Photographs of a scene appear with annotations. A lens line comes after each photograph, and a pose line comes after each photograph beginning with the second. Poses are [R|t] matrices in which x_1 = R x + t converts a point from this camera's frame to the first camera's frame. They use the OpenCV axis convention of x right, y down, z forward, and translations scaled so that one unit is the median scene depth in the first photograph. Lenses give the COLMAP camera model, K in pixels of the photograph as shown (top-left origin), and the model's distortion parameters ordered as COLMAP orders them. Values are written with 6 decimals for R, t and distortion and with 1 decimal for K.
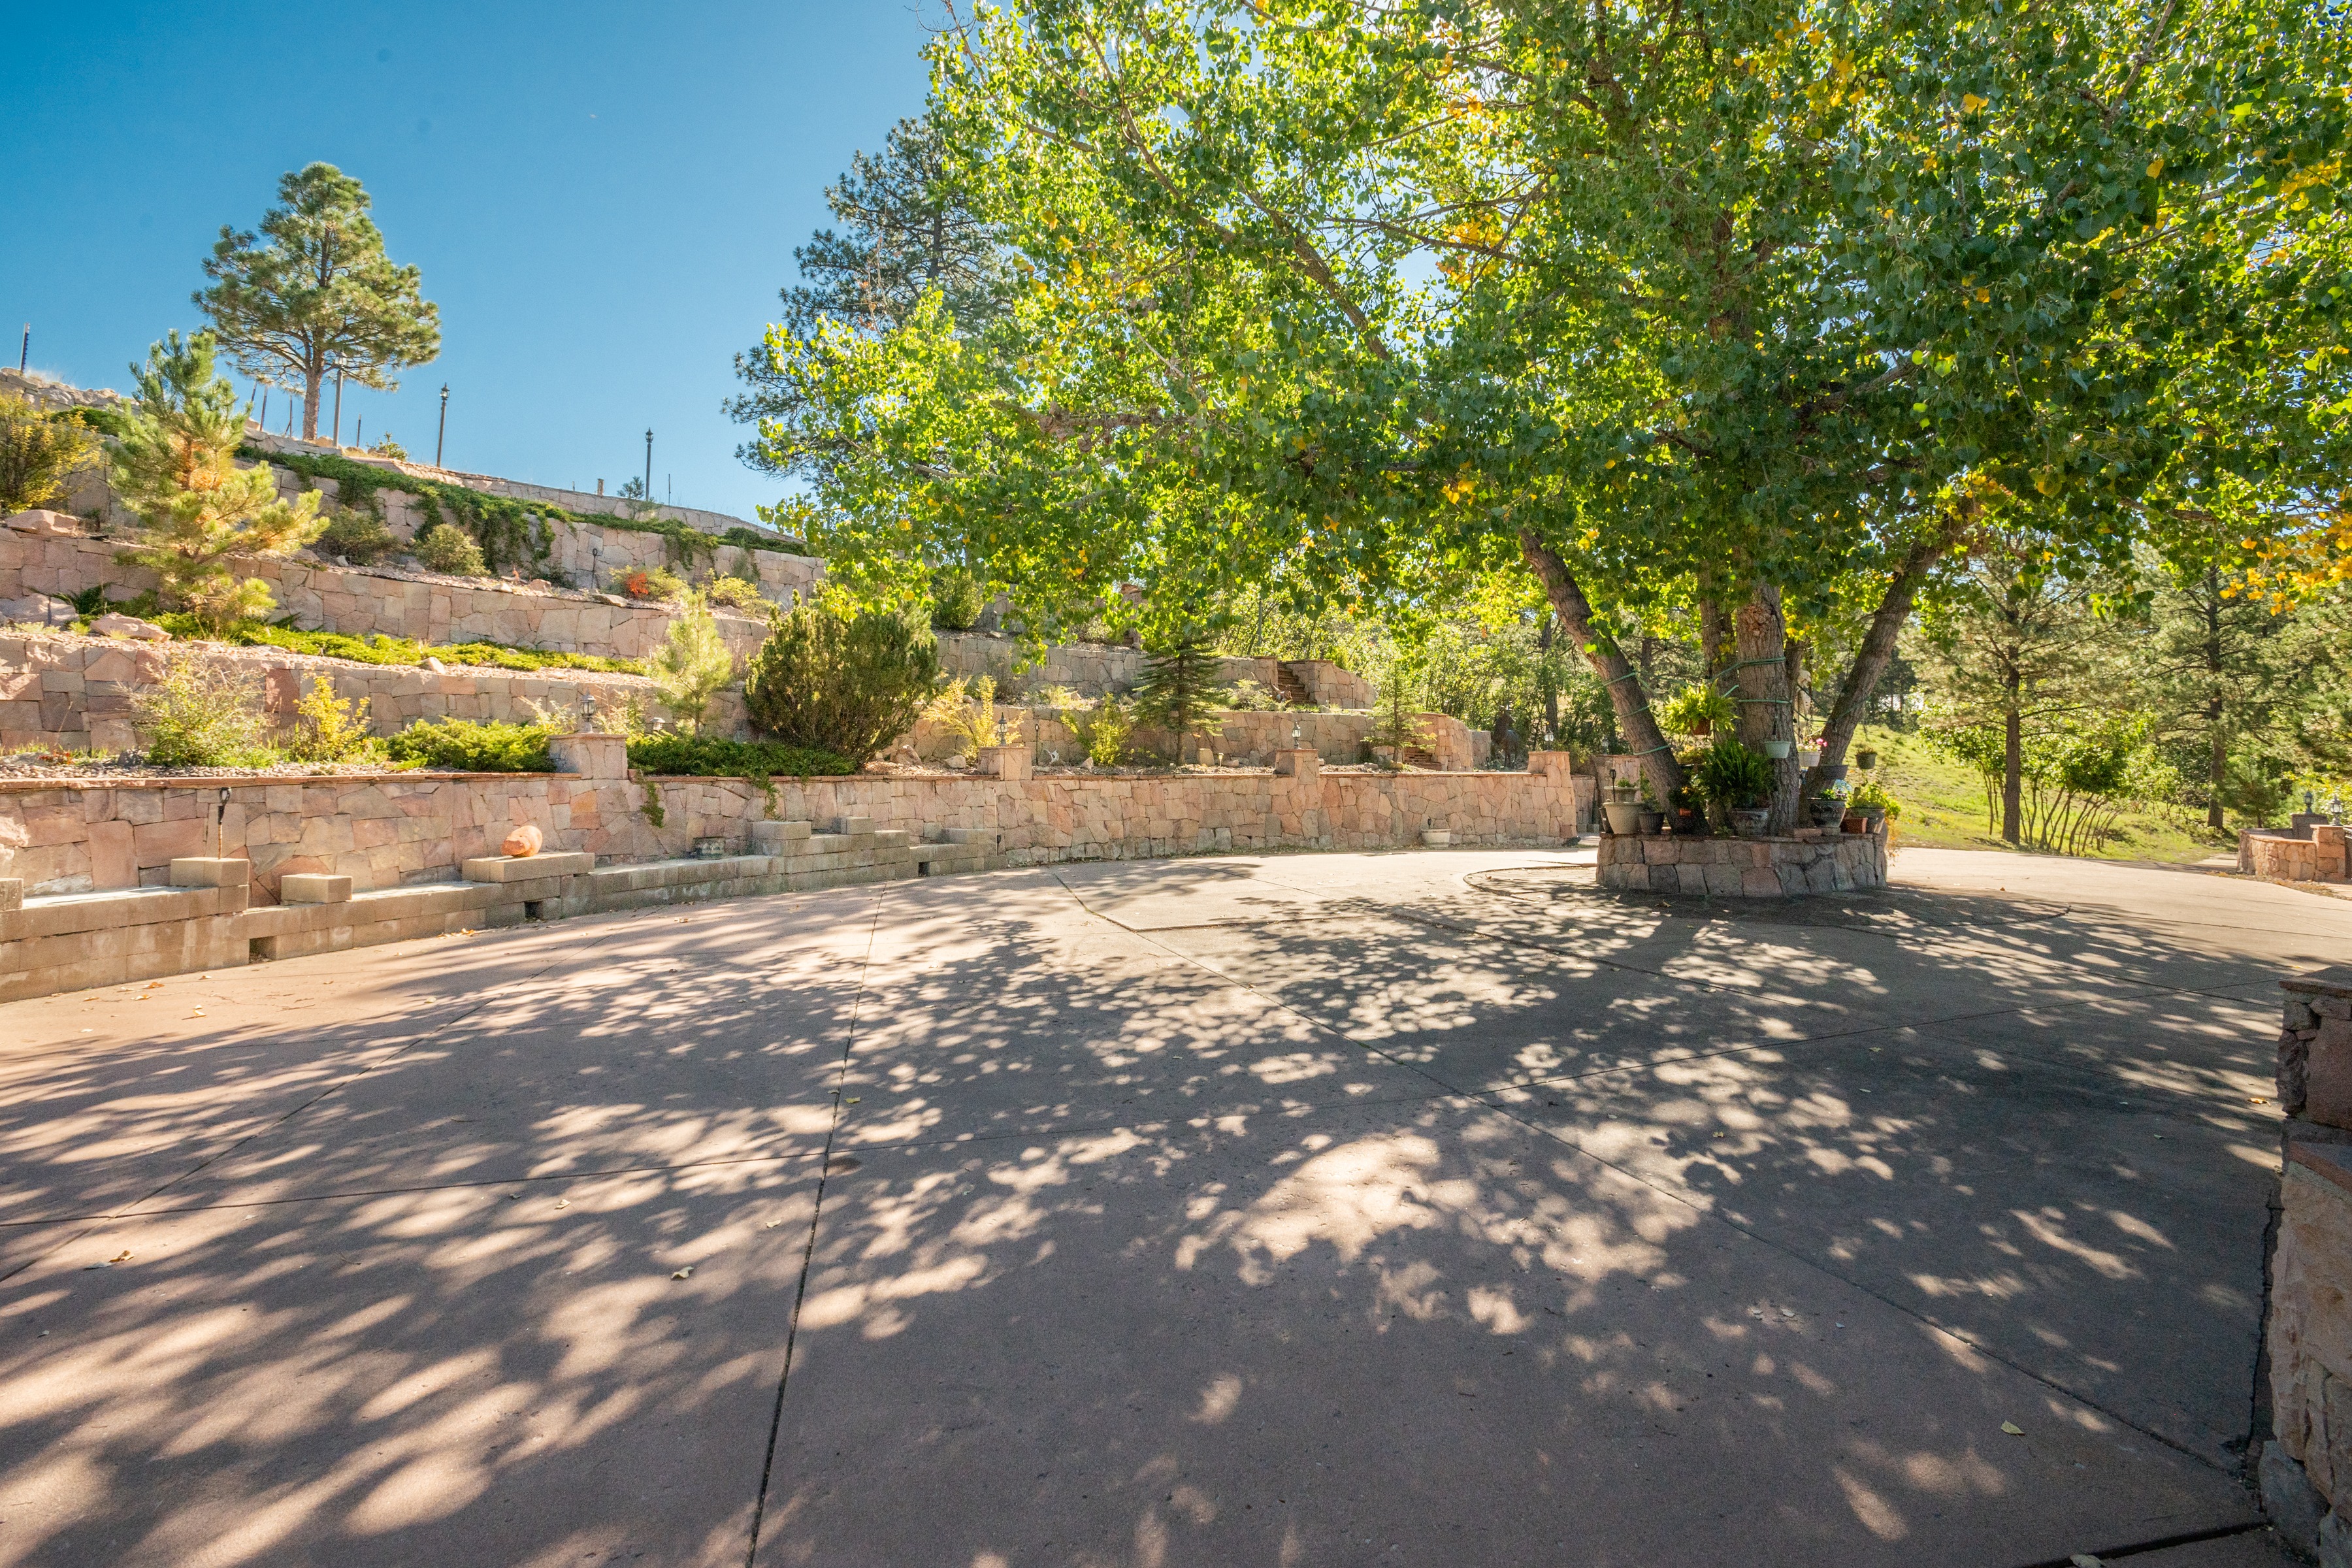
lens RADIAL K [[1169.5, 0, 1176.0], [0, 1169.5, 784.0], [0, 0, 1]] dist [-0.007529, 0.000484]
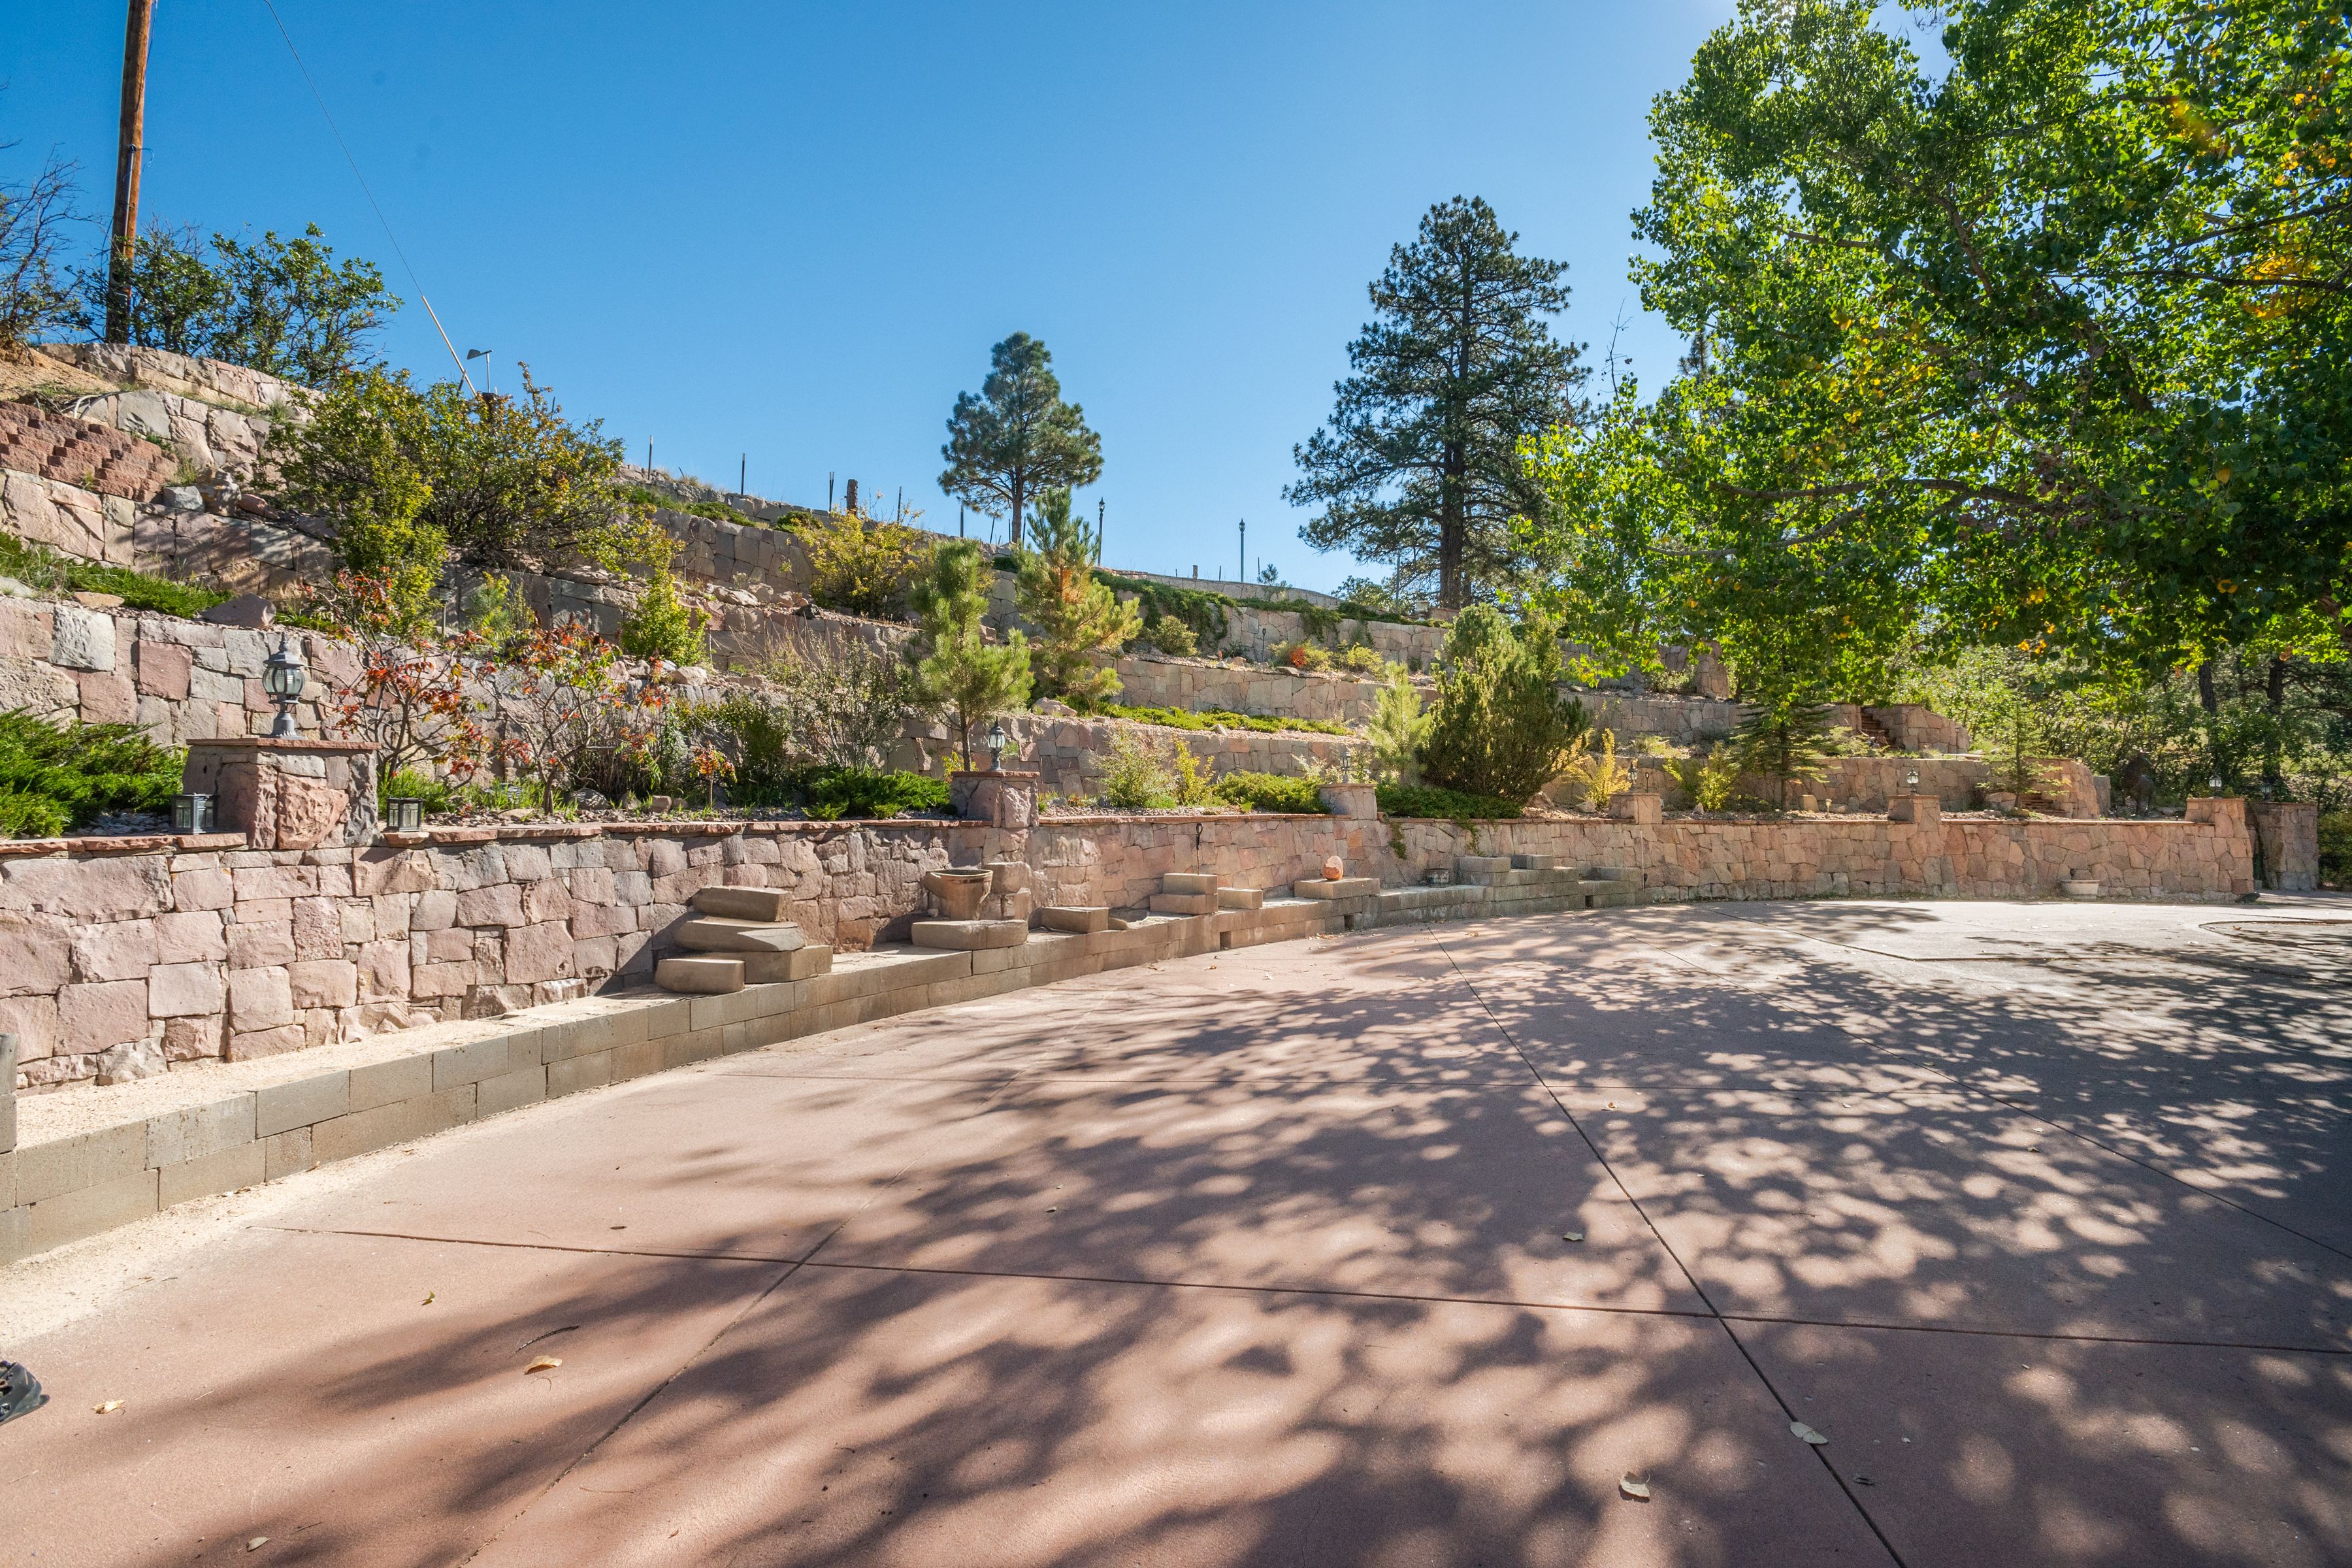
lens RADIAL K [[1127.3, 0, 1172.1], [0, 1127.3, 862.6], [0, 0, 1]] dist [-0.013625, 0.000170]
pose [[0.937478, 0.021057, -0.347408, -0.167940], [-0.010339, 0.999413, 0.032675, 0.002794], [0.347892, -0.027040, 0.937145, -0.123148]]
